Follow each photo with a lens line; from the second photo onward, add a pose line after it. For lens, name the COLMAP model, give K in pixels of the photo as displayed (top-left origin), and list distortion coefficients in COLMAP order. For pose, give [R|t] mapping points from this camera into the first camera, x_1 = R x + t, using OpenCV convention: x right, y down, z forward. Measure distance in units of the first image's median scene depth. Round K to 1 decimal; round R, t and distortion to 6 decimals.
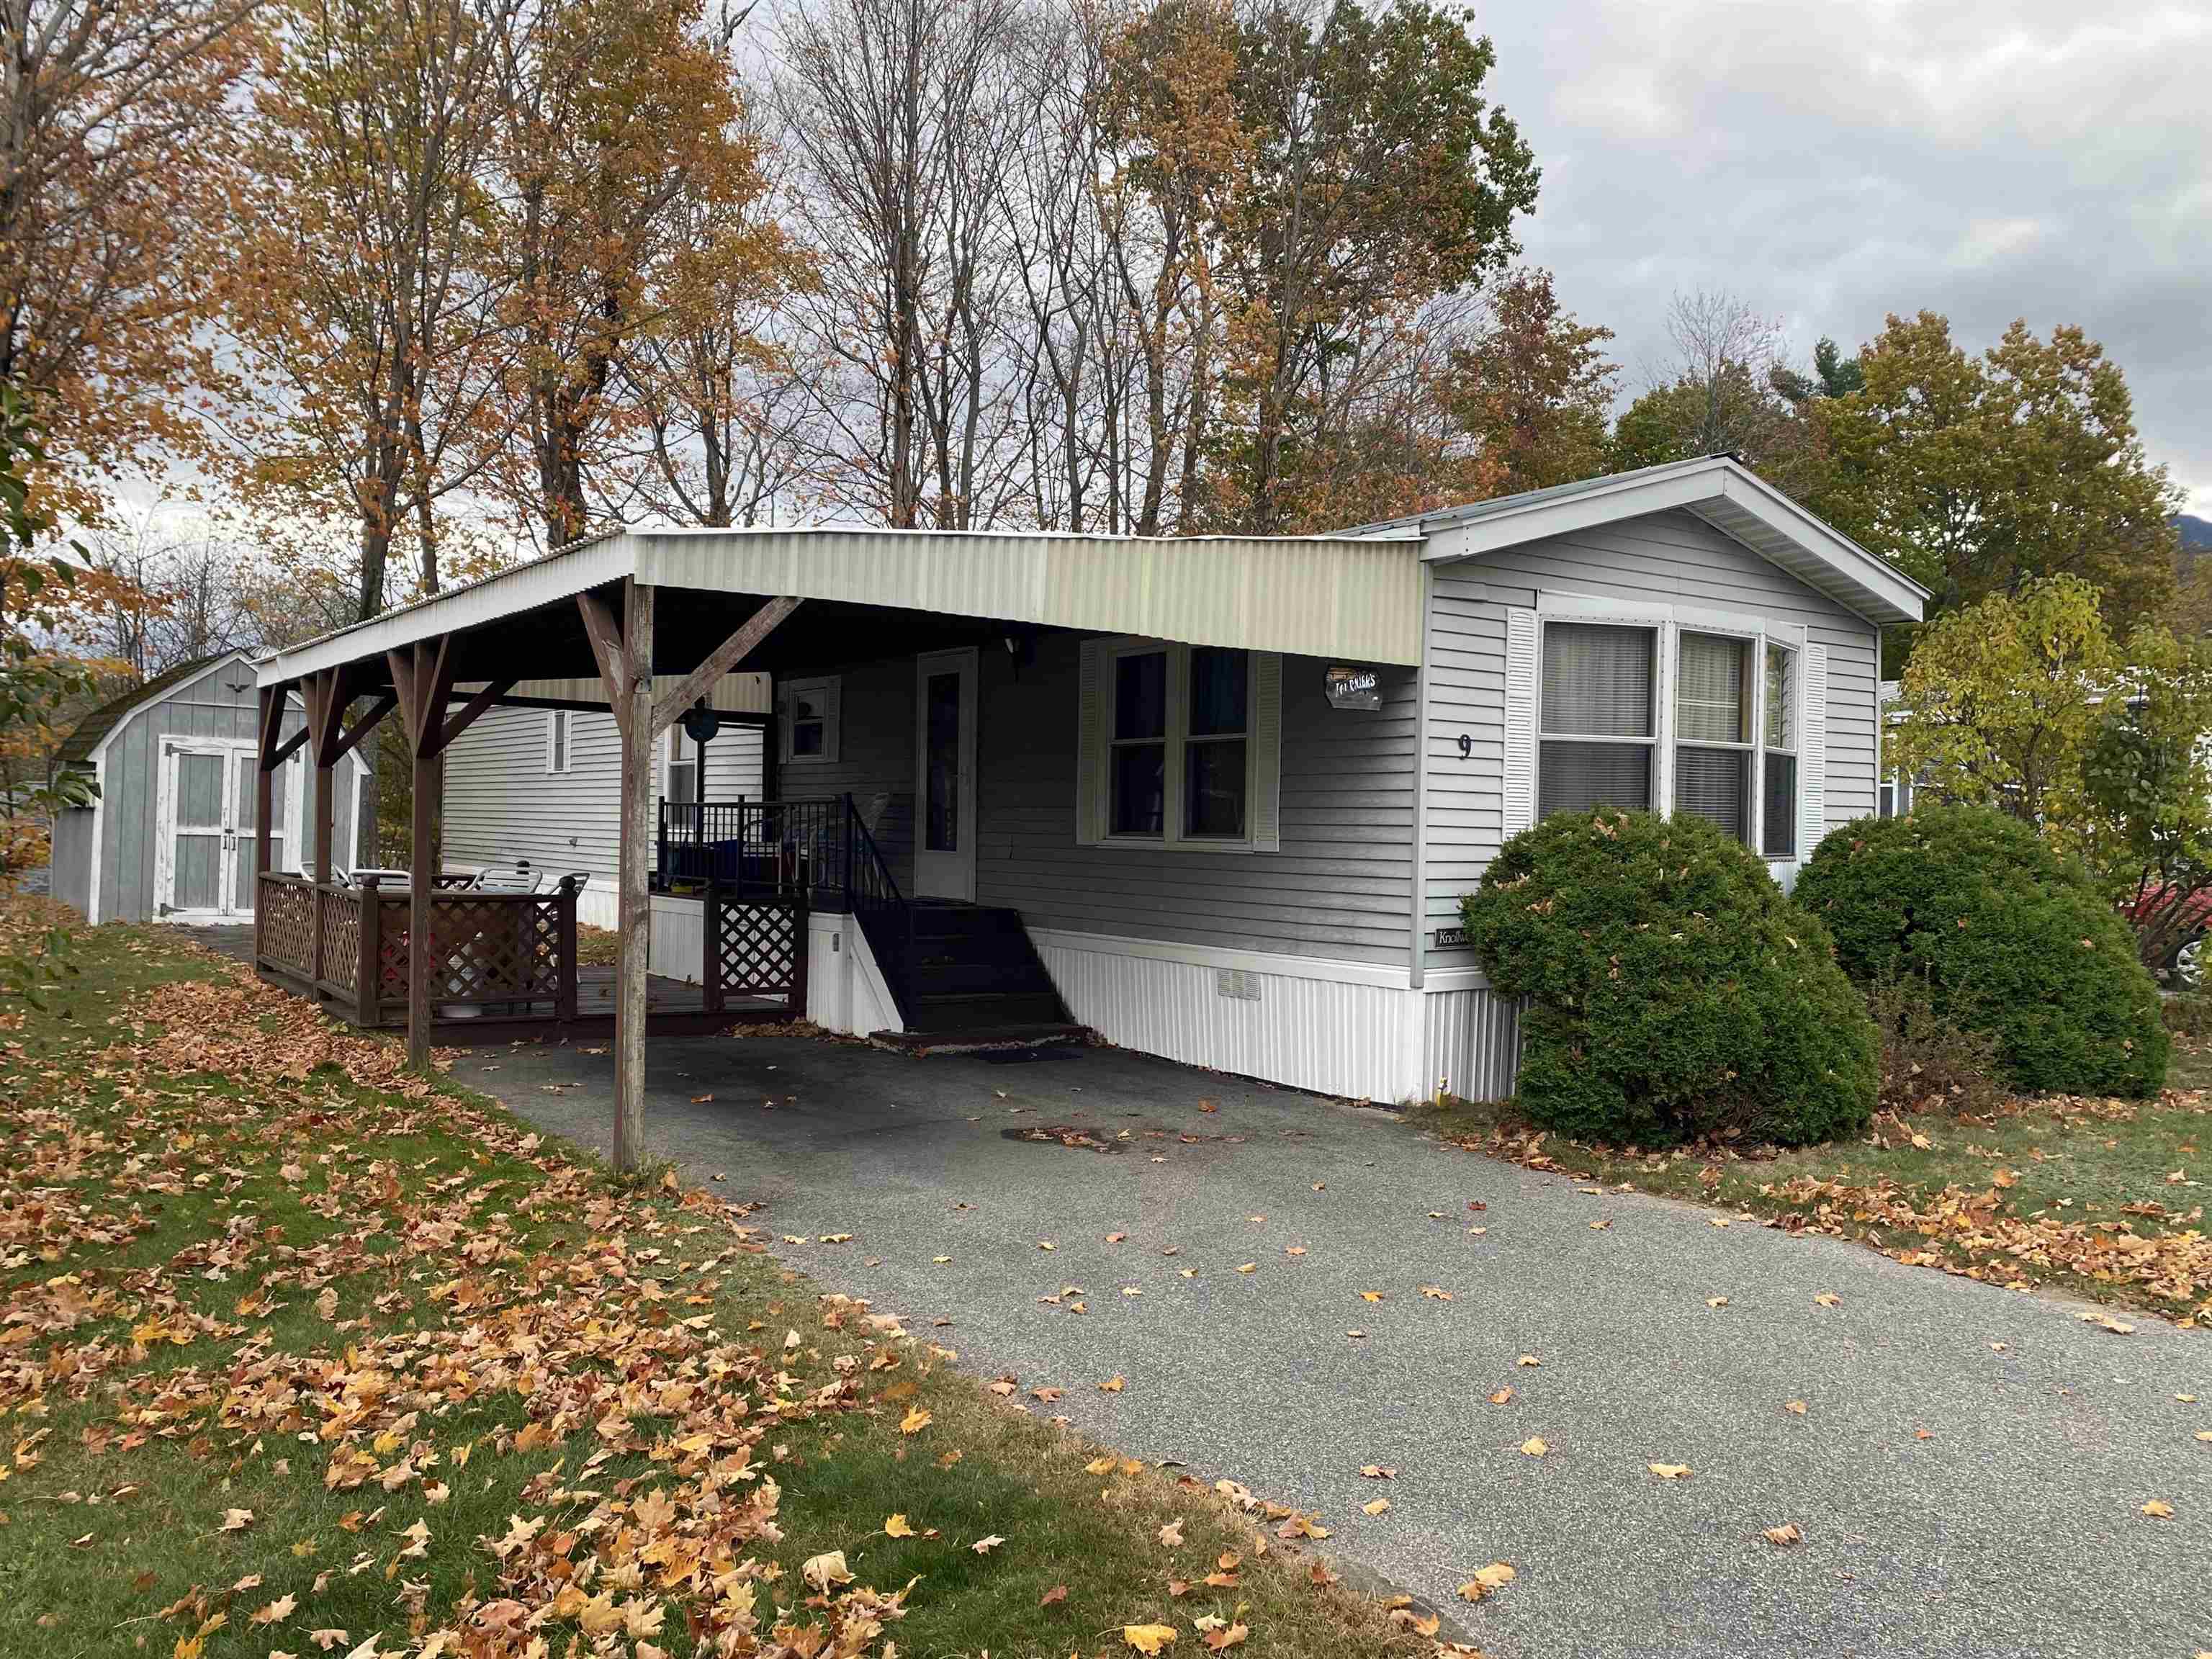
lens RADIAL K [[1727.2, 0, 1123.7], [0, 1727.2, 842.8], [0, 0, 1]] dist [0.050510, -0.025522]
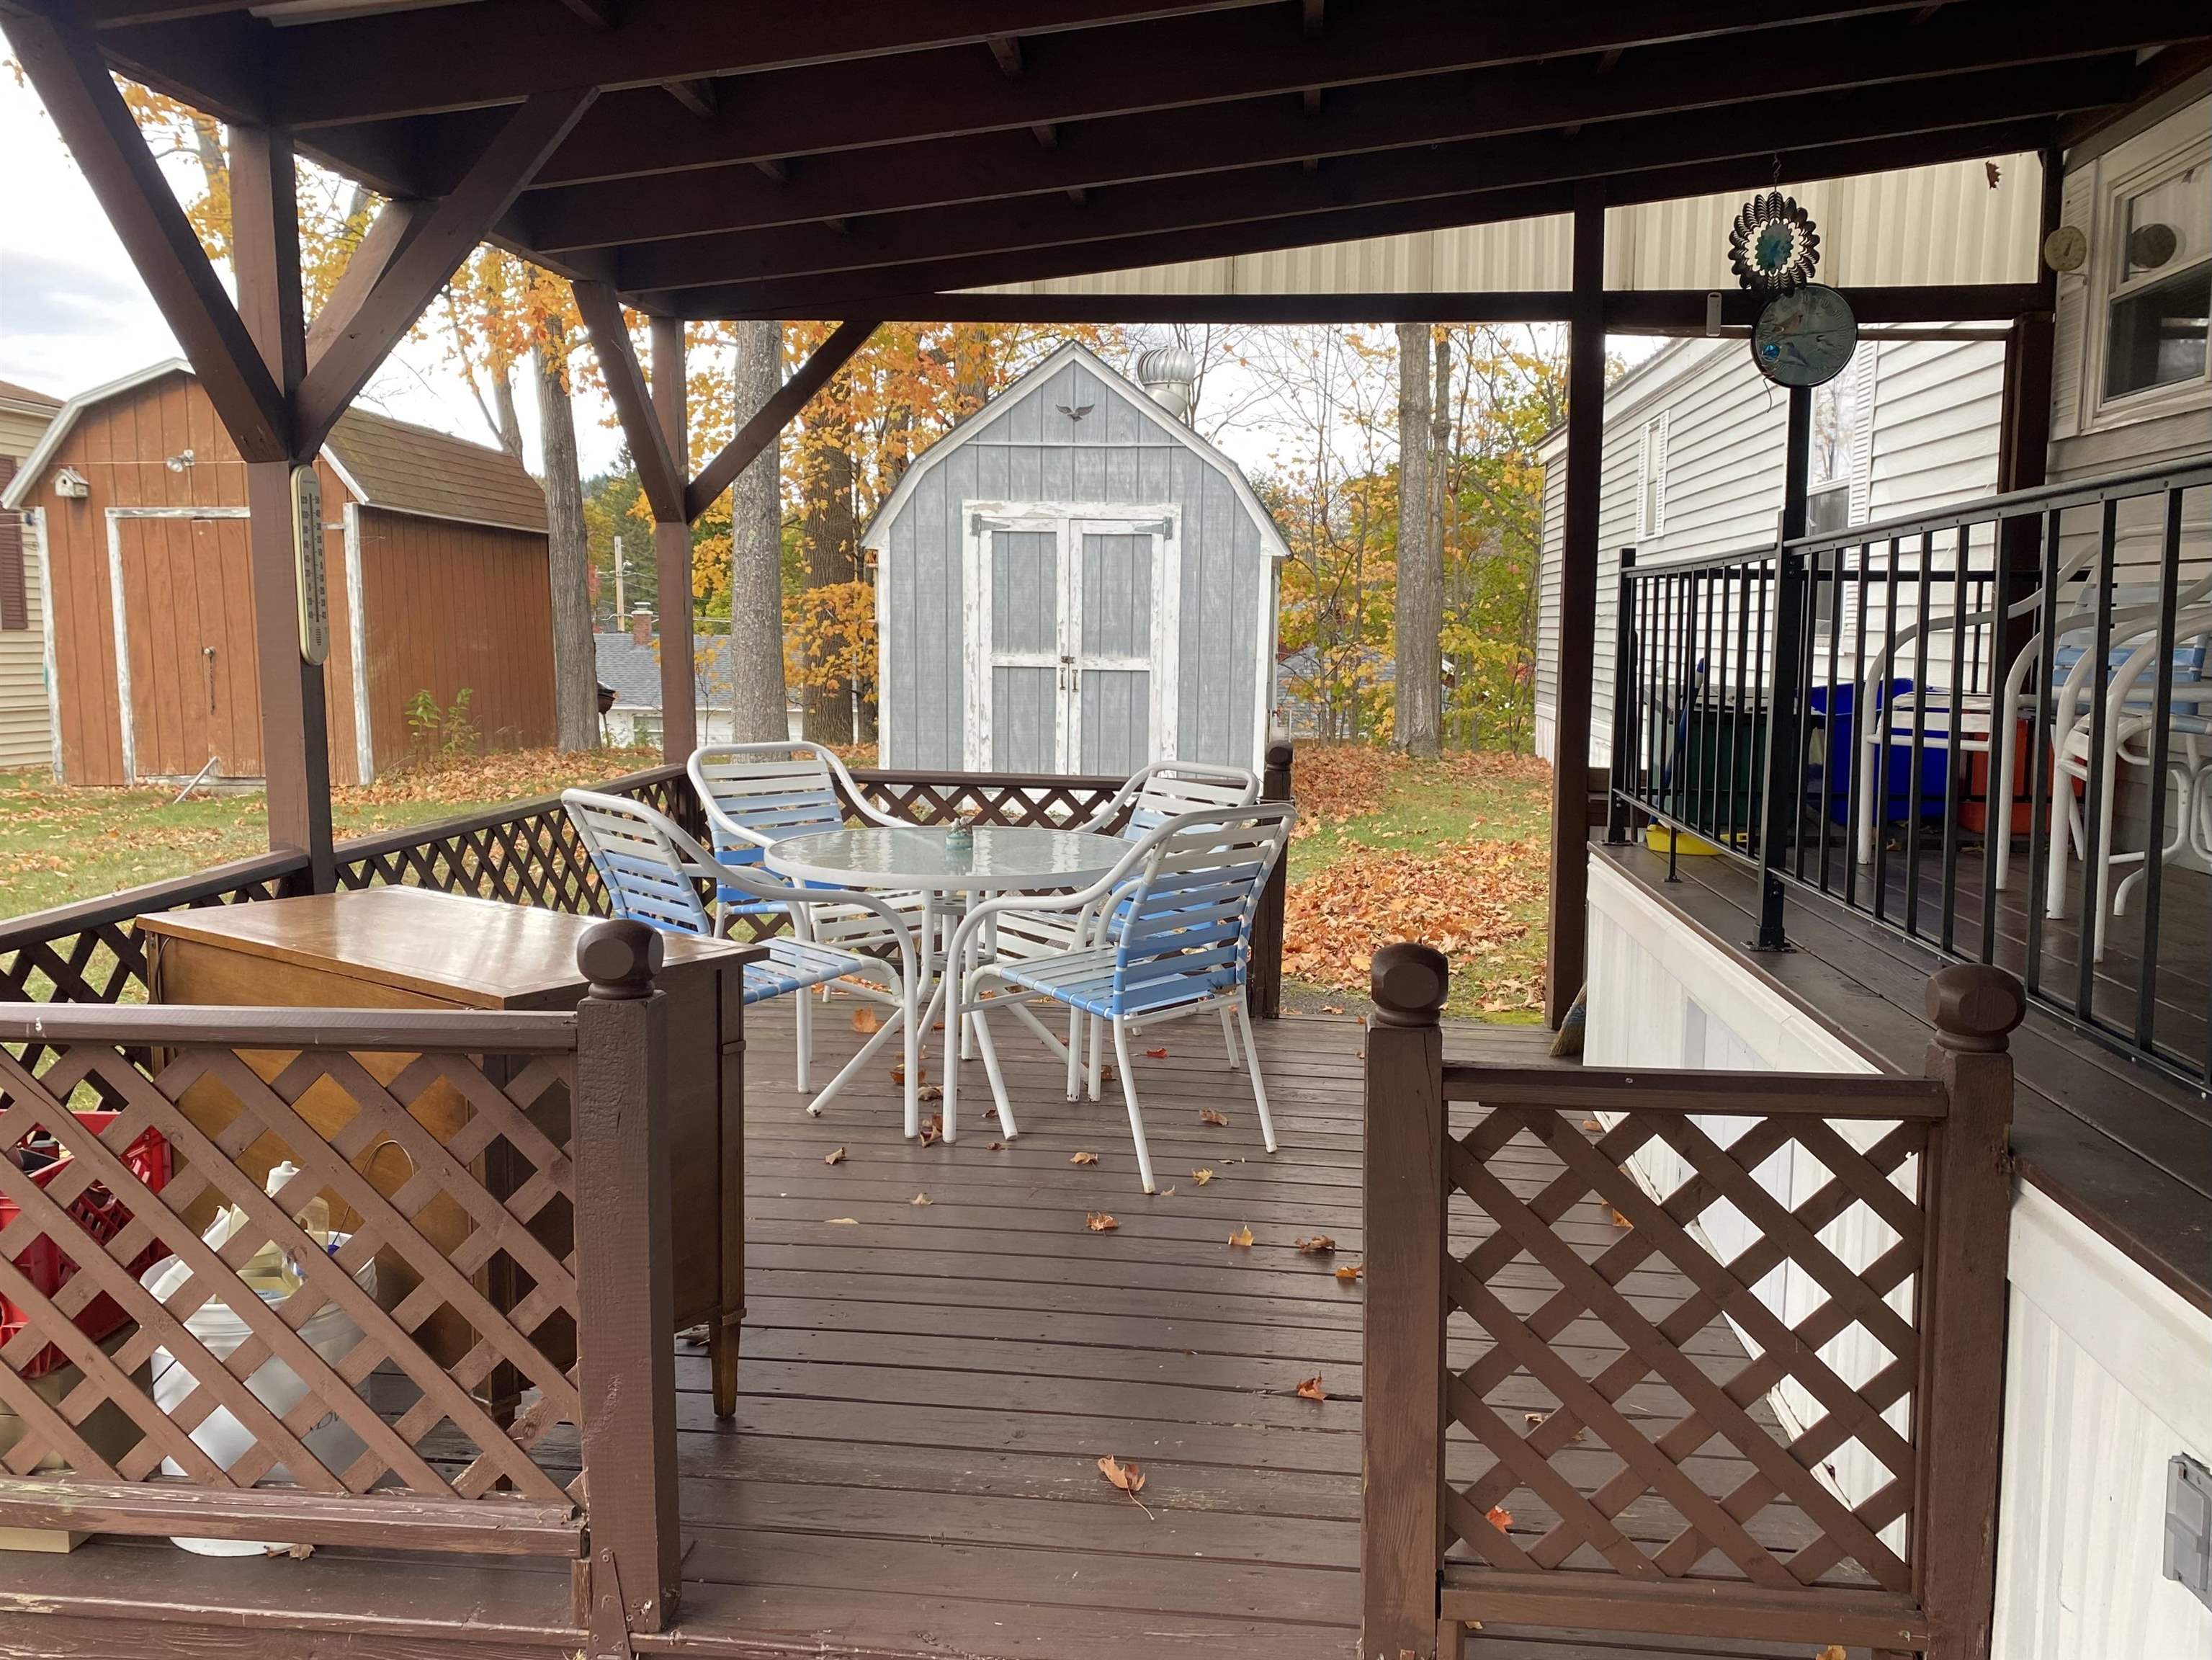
lens RADIAL K [[1867.7, 0, 1107.2], [0, 1867.7, 879.9], [0, 0, 1]] dist [0.060469, -0.067133]
pose [[0.763619, 0.067858, -0.642092, -0.143551], [0.008249, 0.993355, 0.114791, -0.008648], [0.645615, -0.092953, 0.757985, 0.860672]]
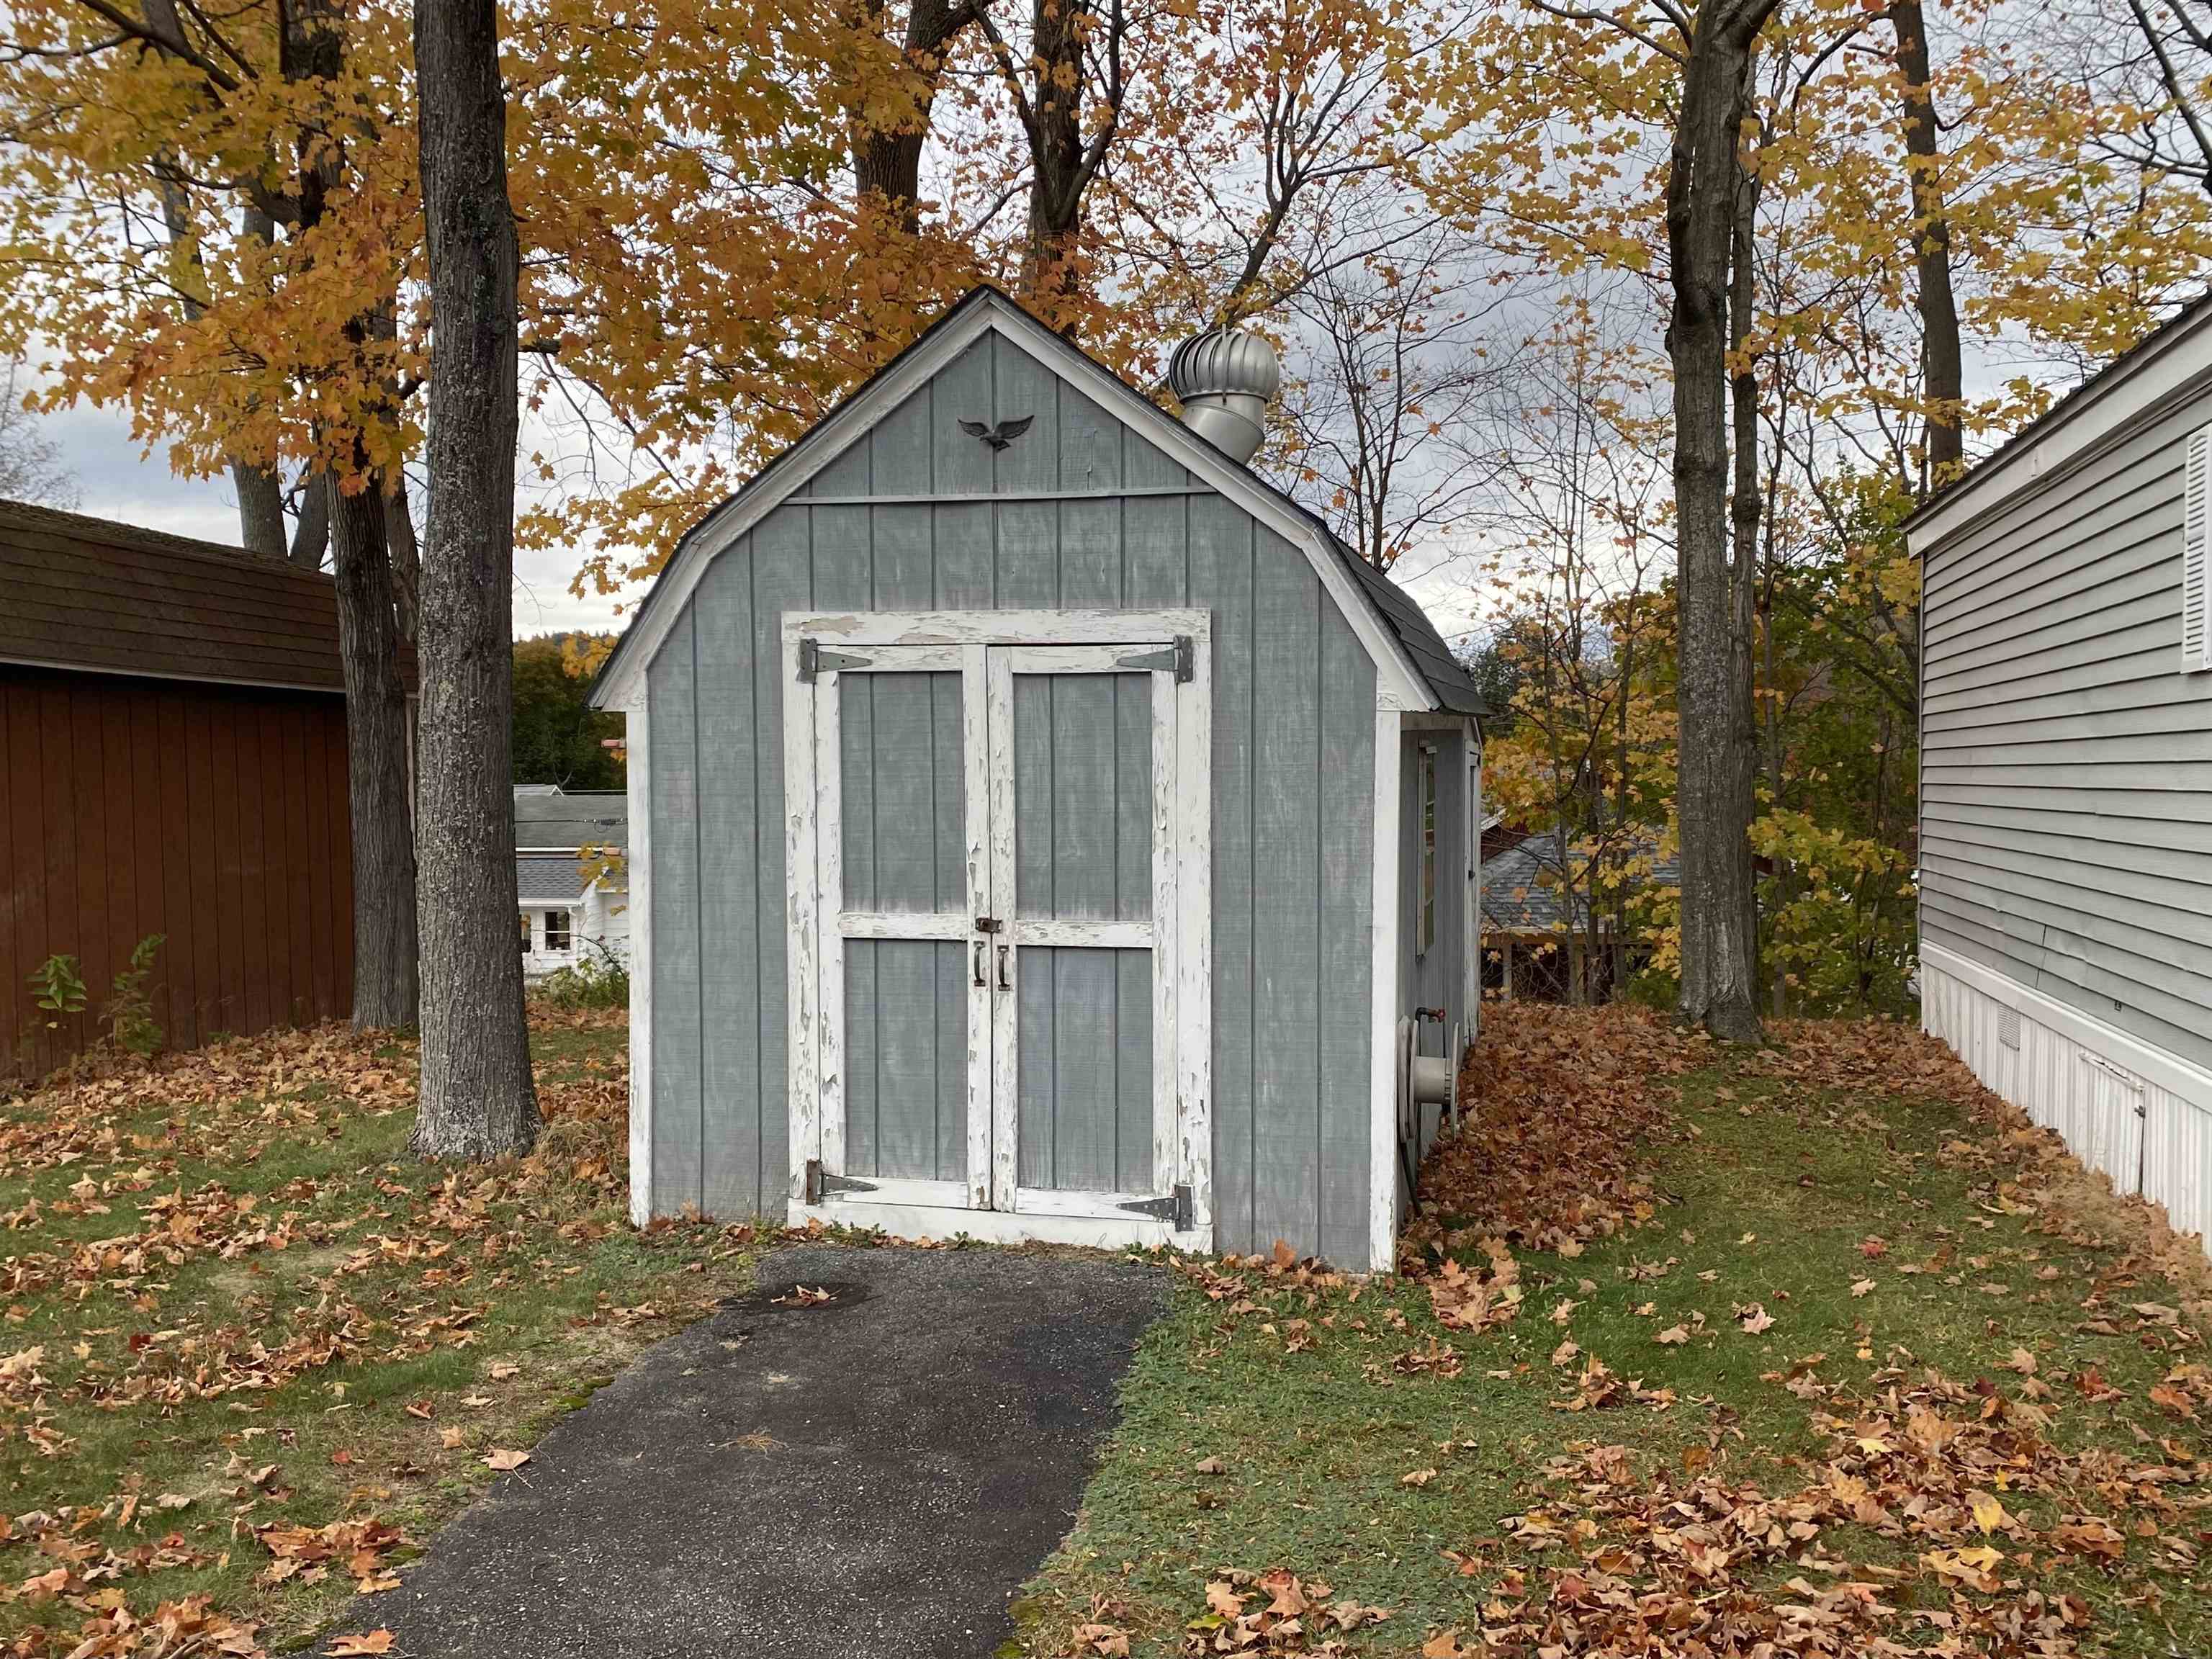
lens RADIAL K [[1867.5, 0, 1113.1], [0, 1867.5, 832.6], [0, 0, 1]] dist [0.060469, -0.067133]
pose [[0.663738, -0.006762, -0.747934, -0.436723], [0.017759, 0.999820, 0.006721, -0.040113], [0.747754, -0.017743, 0.663739, 1.342582]]
